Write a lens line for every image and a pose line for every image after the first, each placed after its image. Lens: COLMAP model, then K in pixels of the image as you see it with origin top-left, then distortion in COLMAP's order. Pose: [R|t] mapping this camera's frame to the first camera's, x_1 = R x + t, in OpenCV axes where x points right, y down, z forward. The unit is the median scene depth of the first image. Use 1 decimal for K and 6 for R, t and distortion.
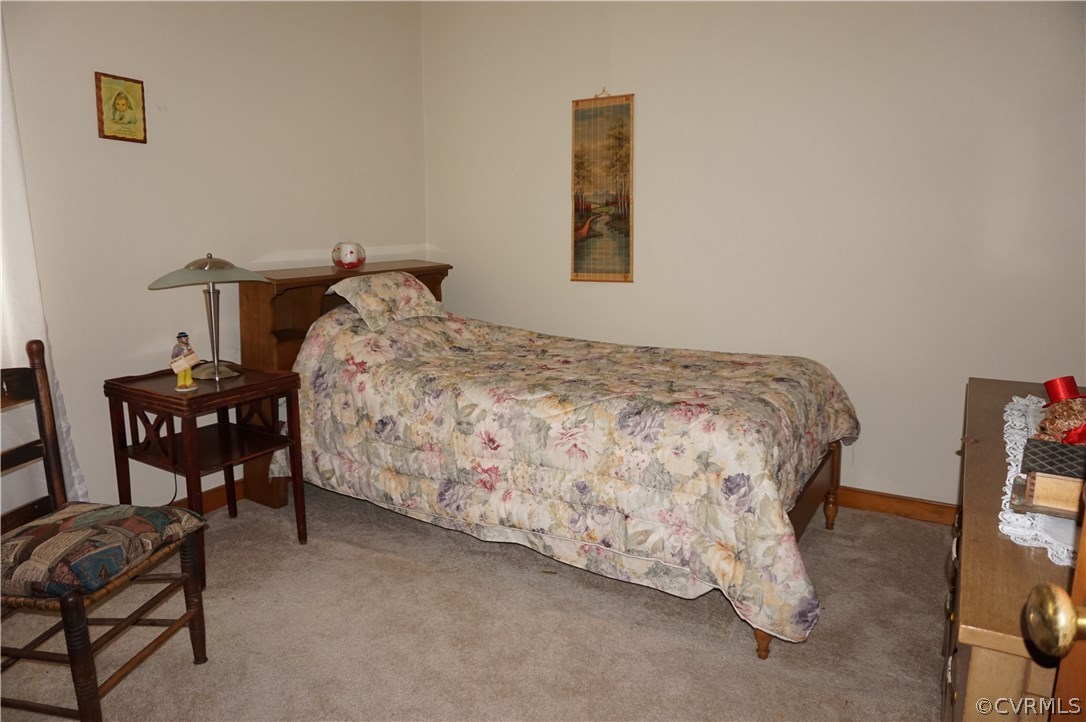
lens RADIAL K [[727.5, 0, 542.6], [0, 727.5, 357.4], [0, 0, 1]] dist [-0.047417, 0.029906]
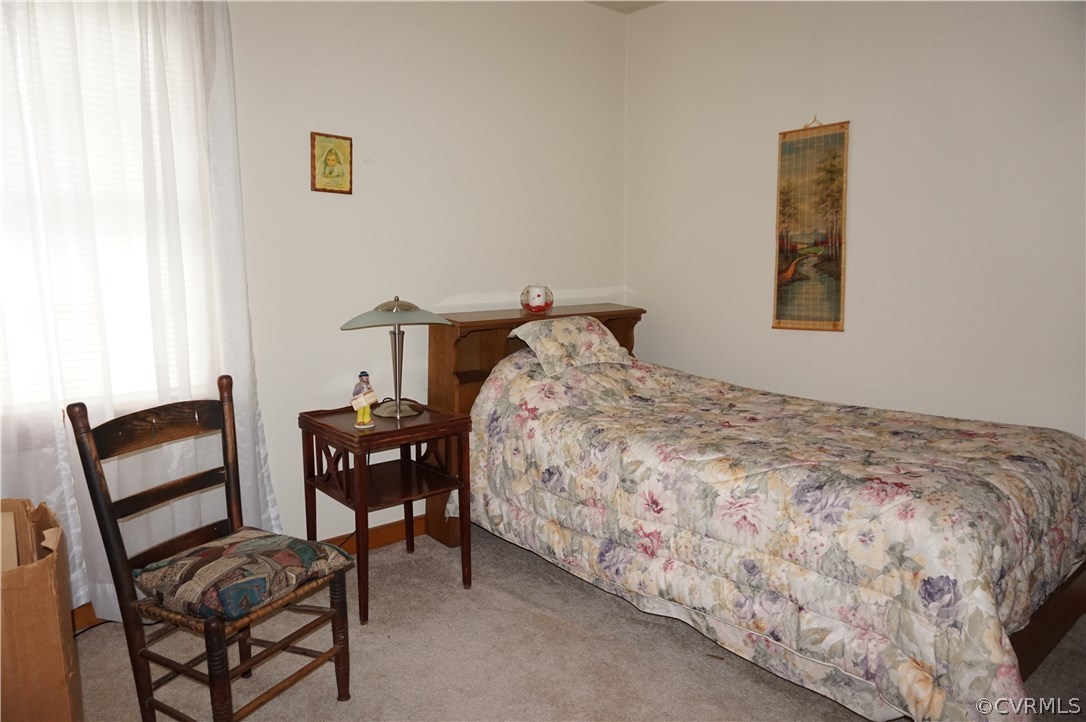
lens RADIAL K [[727.5, 0, 538.3], [0, 727.5, 362.0], [0, 0, 1]] dist [-0.047417, 0.029906]
pose [[0.948848, 0.032916, -0.314012, 0.068745], [-0.048608, 0.997923, -0.042272, -0.015821], [0.311968, 0.055373, 0.948478, 0.074902]]
